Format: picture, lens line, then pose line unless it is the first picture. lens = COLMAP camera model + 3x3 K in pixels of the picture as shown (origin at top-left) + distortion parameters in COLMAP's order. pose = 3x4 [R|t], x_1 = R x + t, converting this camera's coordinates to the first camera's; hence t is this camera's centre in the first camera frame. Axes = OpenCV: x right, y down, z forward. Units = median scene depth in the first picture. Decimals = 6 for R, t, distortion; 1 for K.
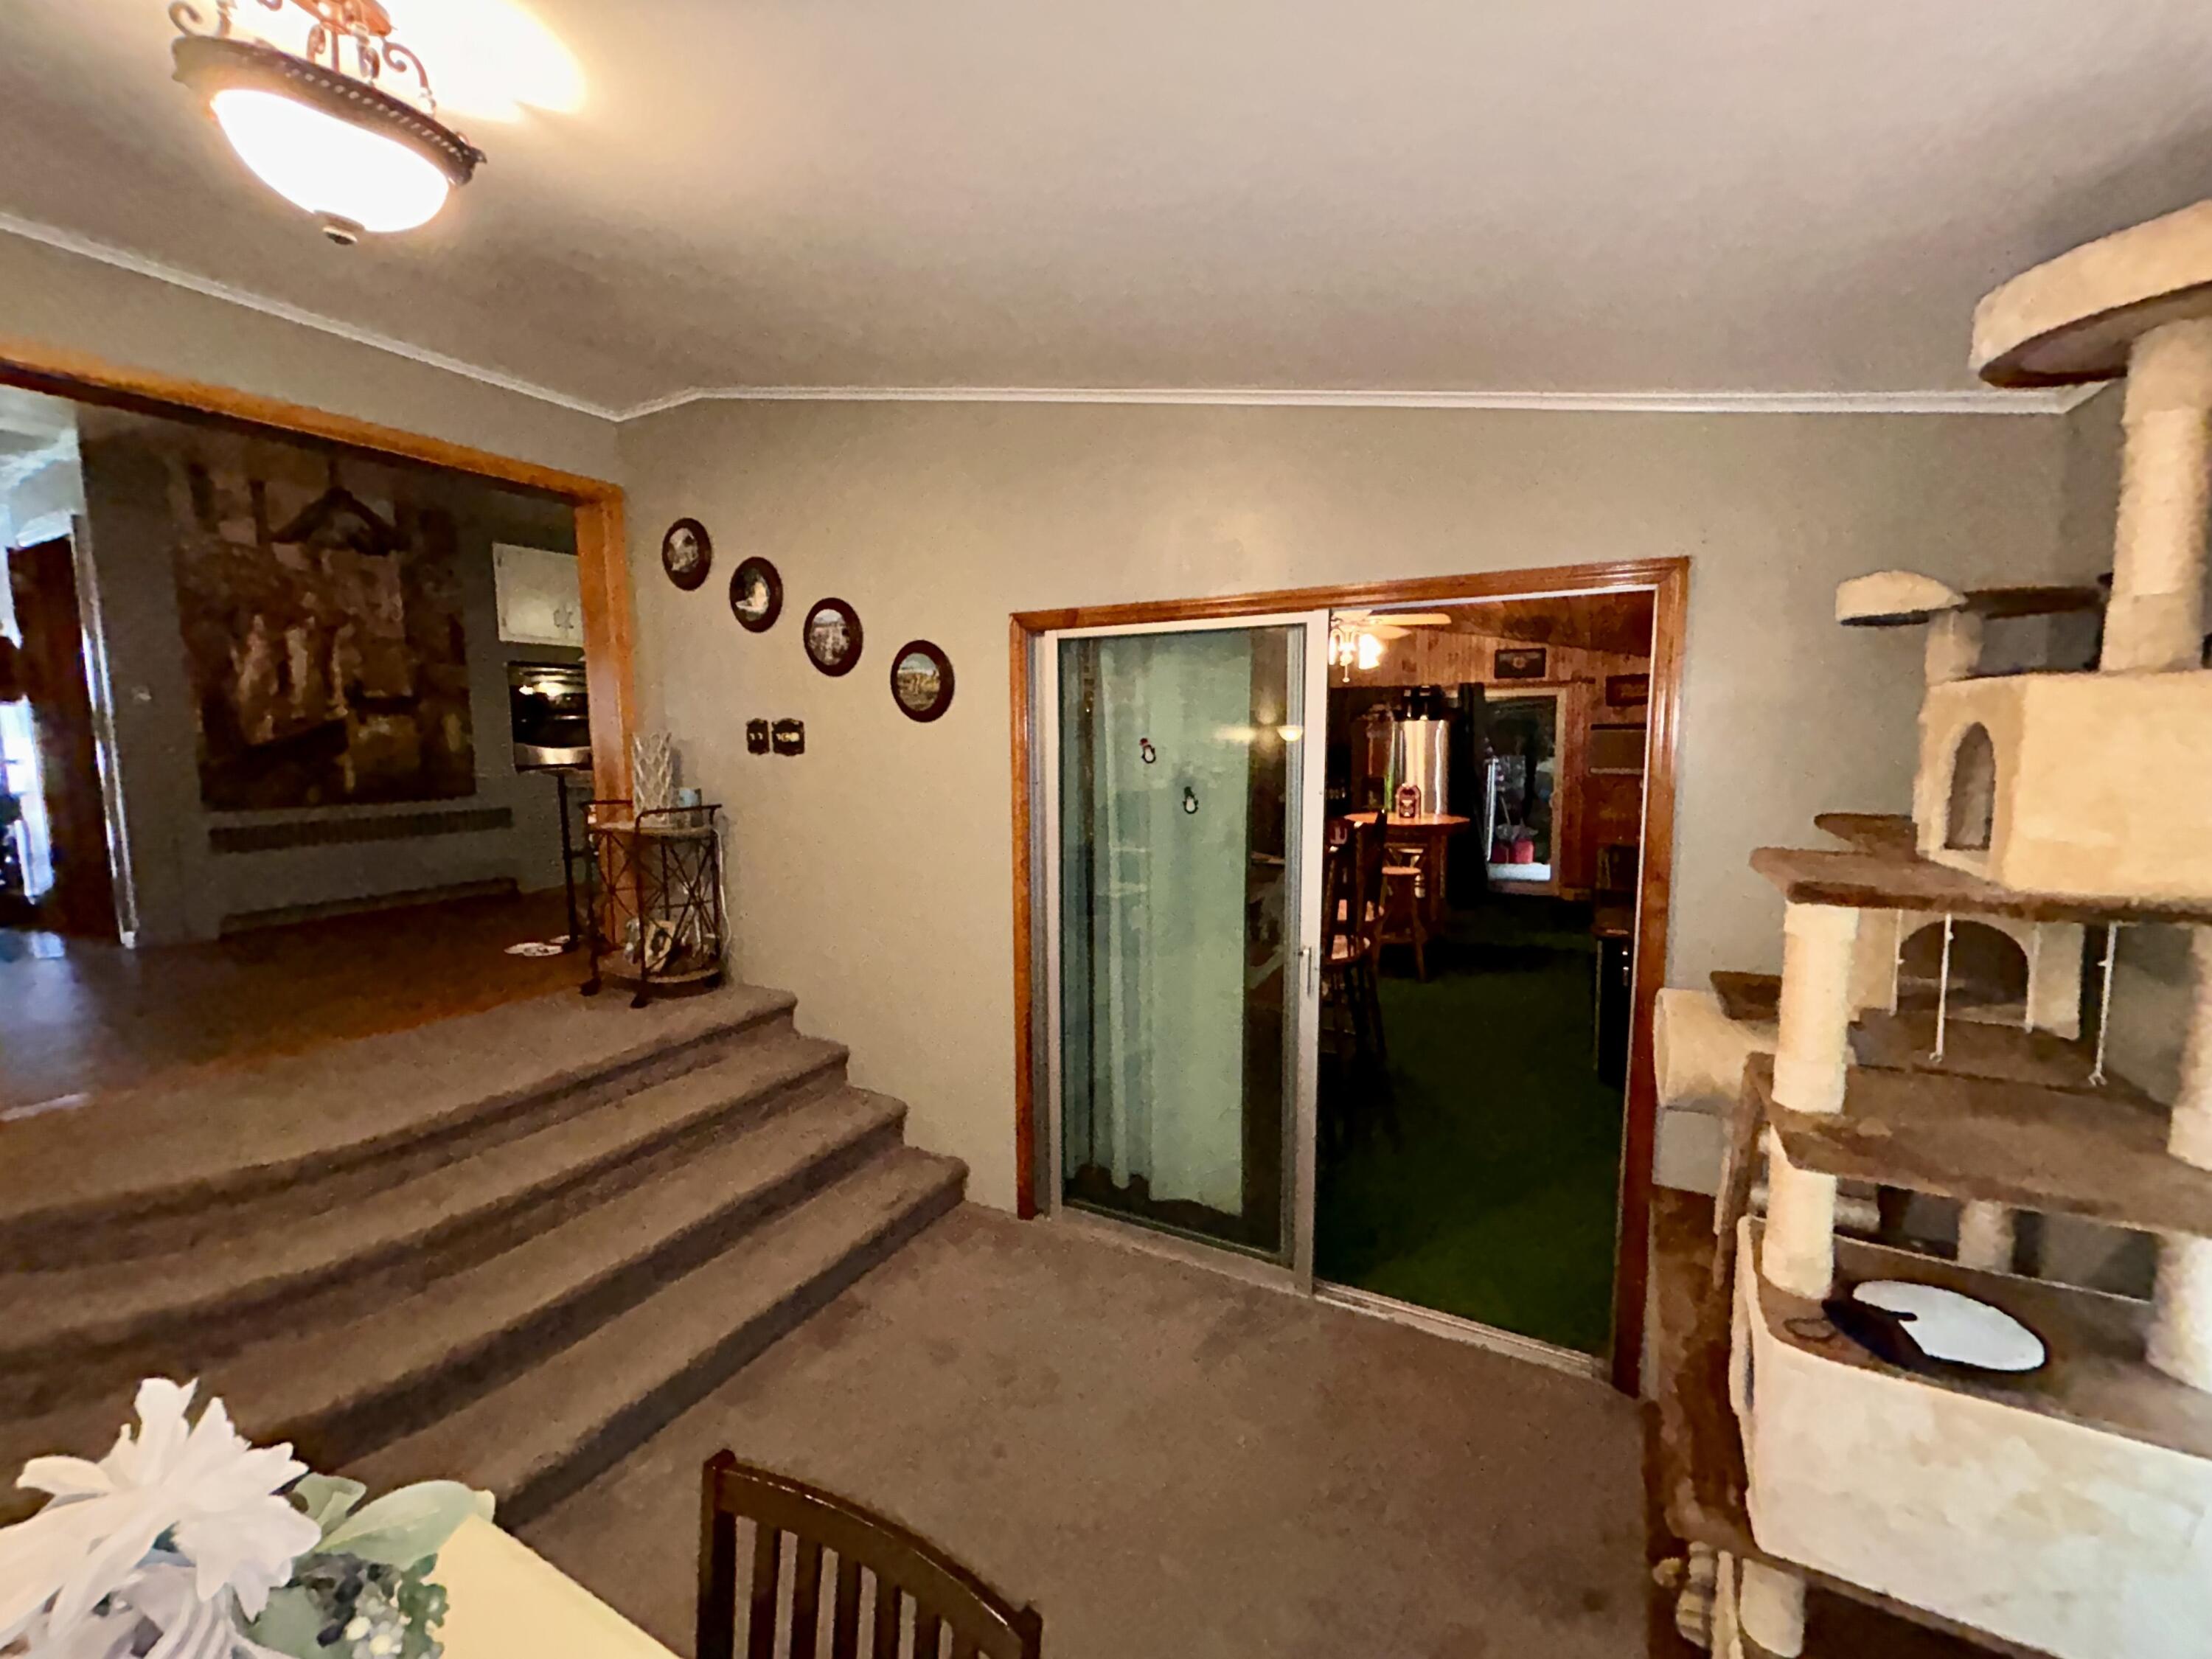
lens RADIAL K [[888.8, 0, 1102.2], [0, 888.8, 825.3], [0, 0, 1]] dist [0.000451, 0.000297]
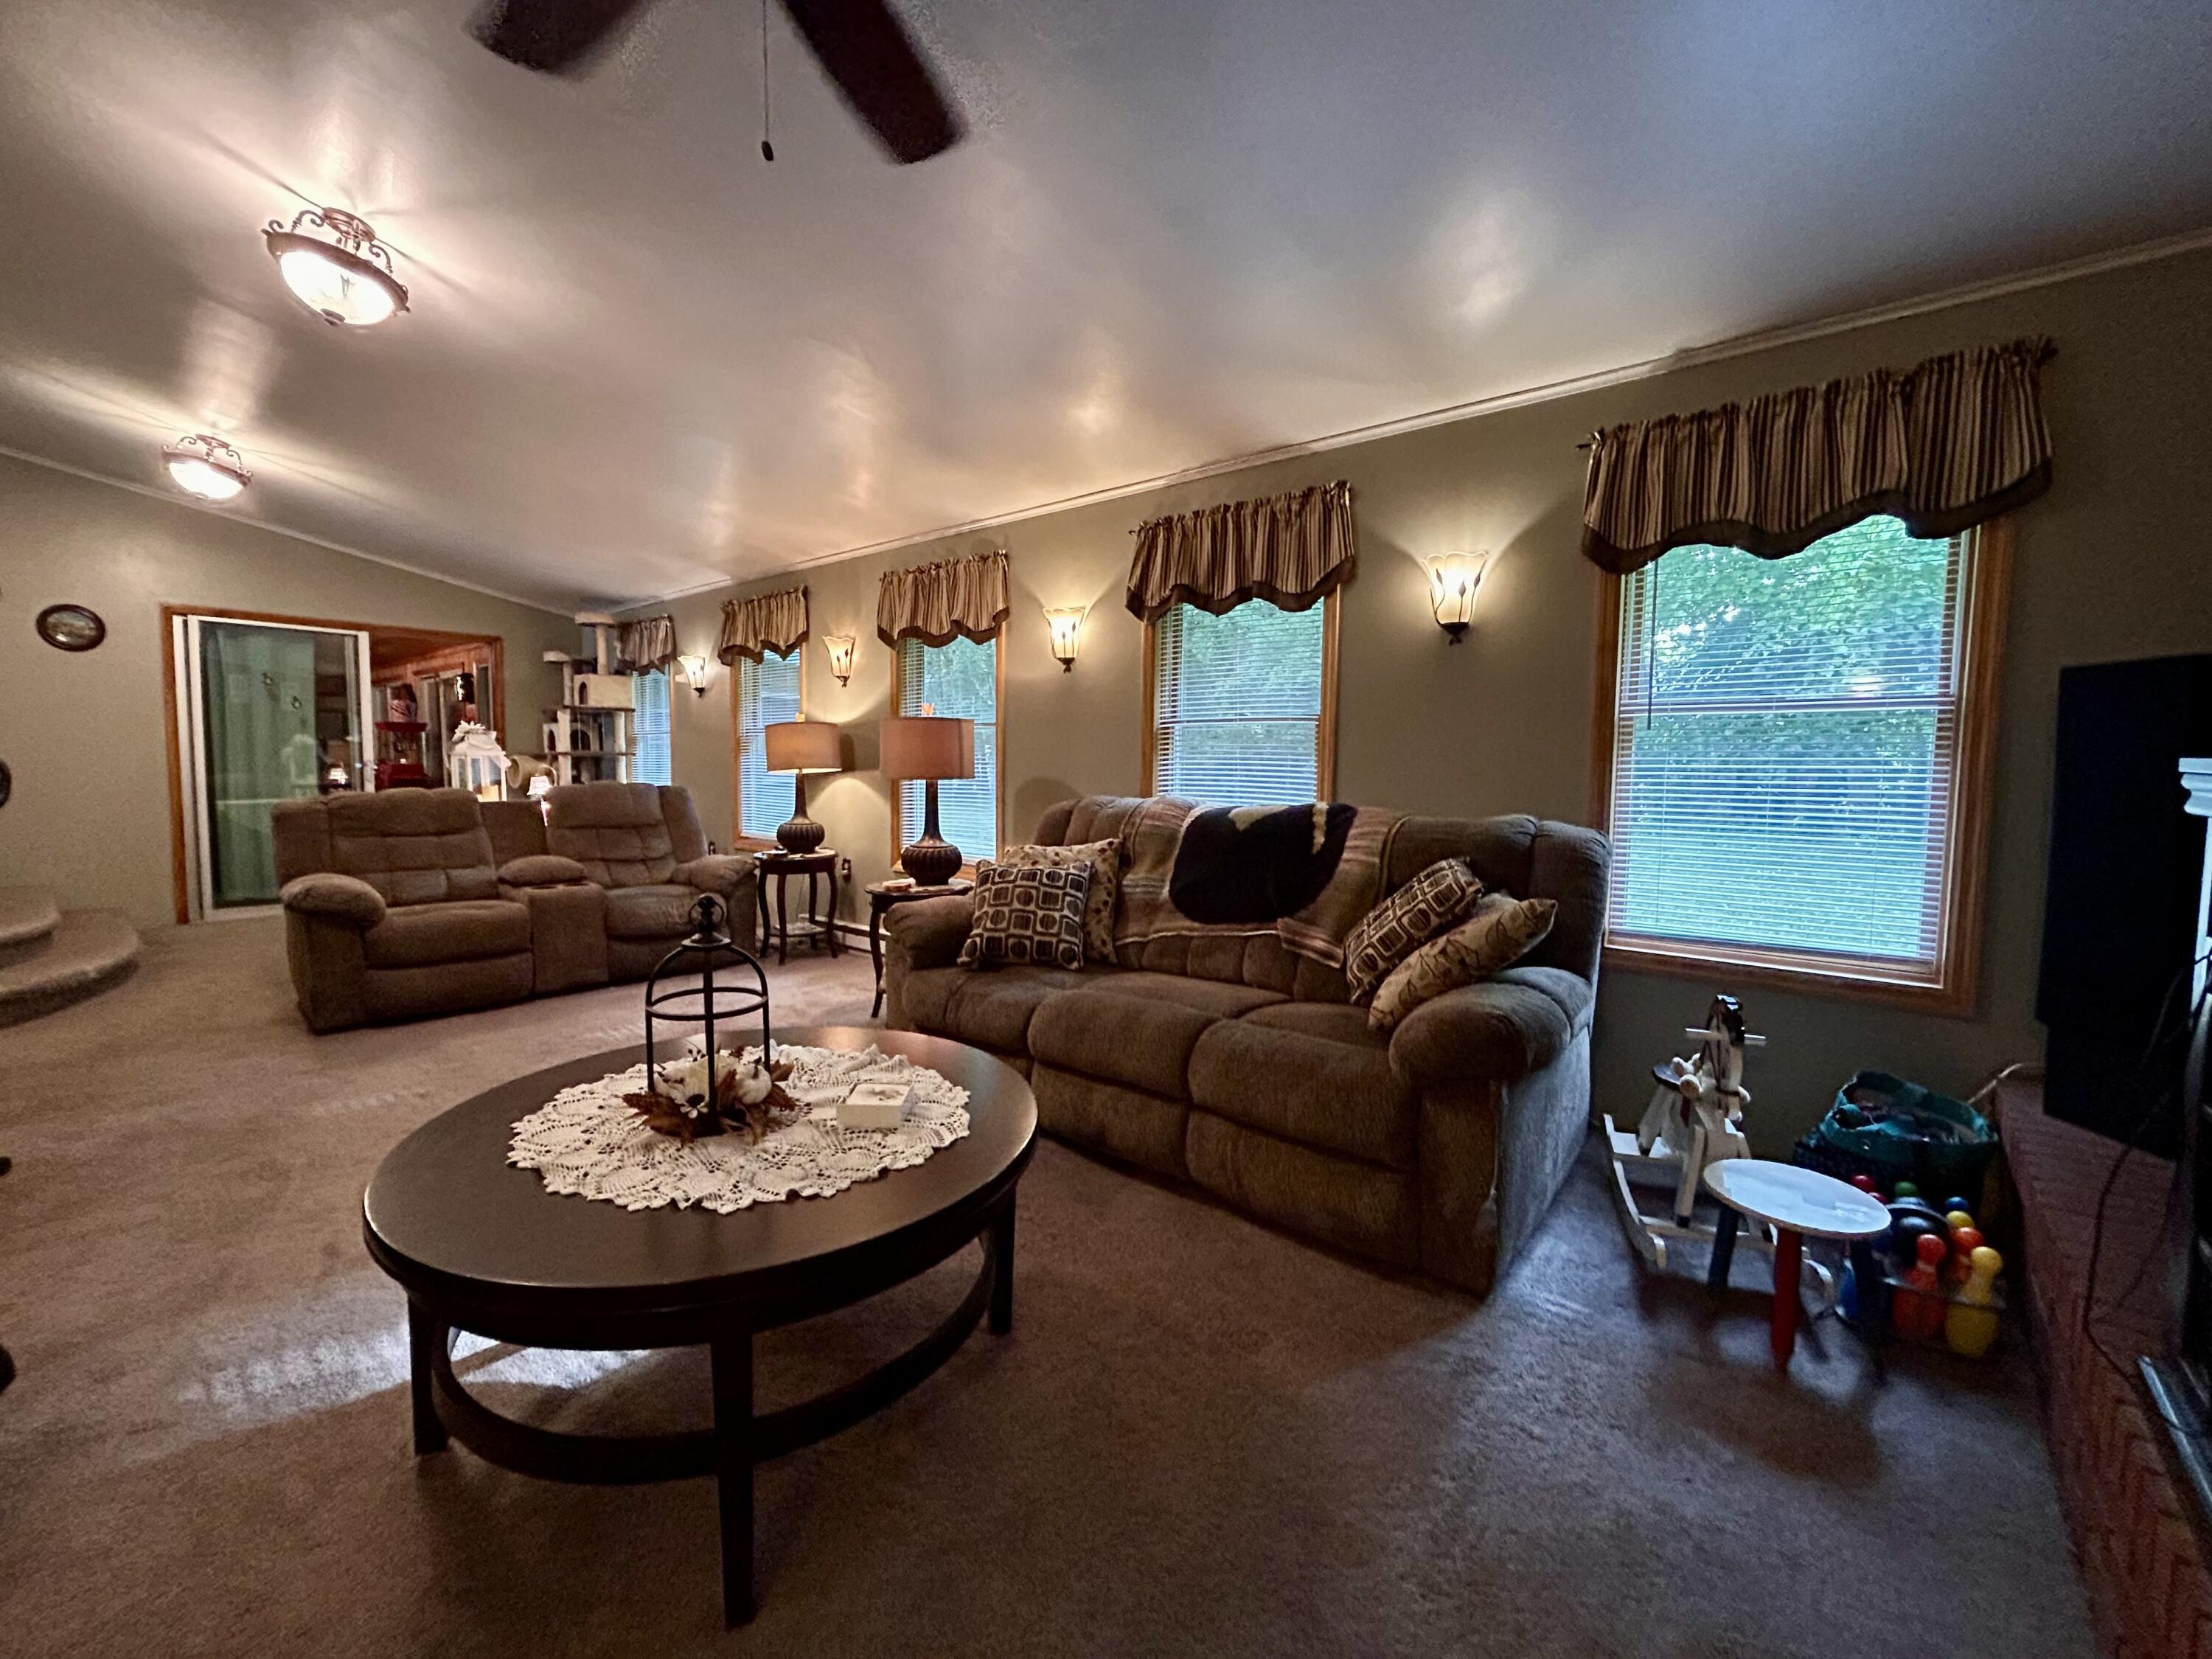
lens RADIAL K [[888.8, 0, 1102.2], [0, 888.8, 825.3], [0, 0, 1]] dist [0.000451, 0.000297]
pose [[0.191294, -0.053655, 0.980065, -1.641988], [0.092671, 0.995032, 0.036386, 0.366083], [-0.977148, 0.083863, 0.195316, -1.351501]]
